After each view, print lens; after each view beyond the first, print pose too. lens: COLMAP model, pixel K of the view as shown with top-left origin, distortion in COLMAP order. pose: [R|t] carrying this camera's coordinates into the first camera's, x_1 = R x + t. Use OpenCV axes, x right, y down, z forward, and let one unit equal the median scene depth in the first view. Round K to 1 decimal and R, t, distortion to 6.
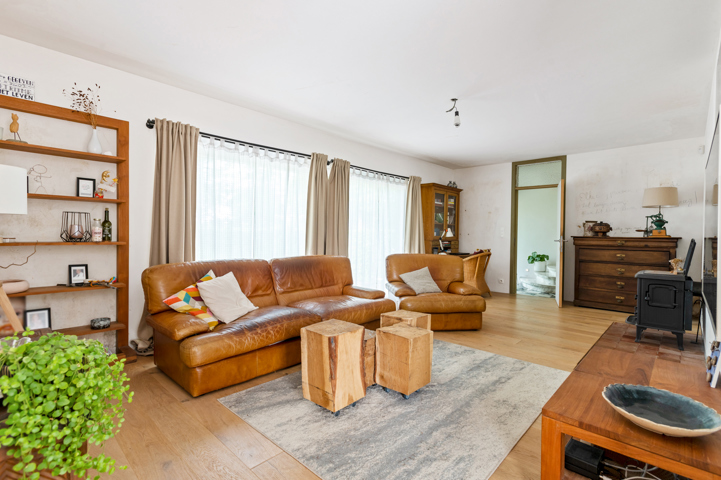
lens RADIAL K [[342.3, 0, 361.4], [0, 342.3, 236.8], [0, 0, 1]] dist [-0.000353, -0.000076]
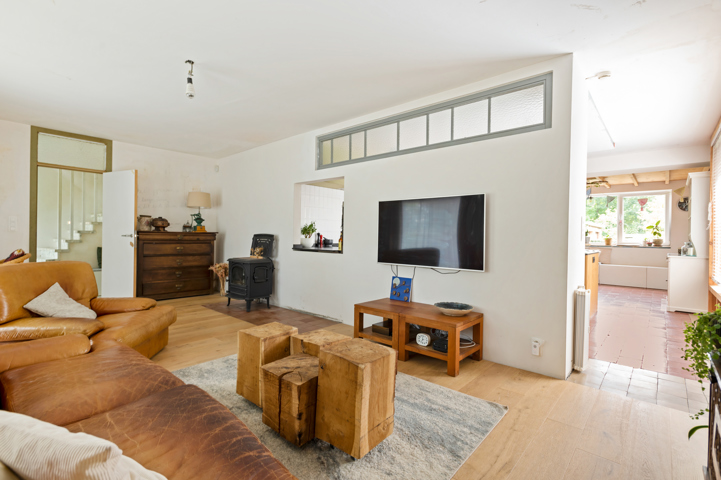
lens RADIAL K [[342.3, 0, 361.4], [0, 342.3, 236.8], [0, 0, 1]] dist [-0.000353, -0.000076]
pose [[-0.035345, -0.016064, 0.999246, -0.386689], [-0.011435, 0.999812, 0.015669, -0.007316], [-0.999310, -0.010873, -0.035522, 0.444931]]
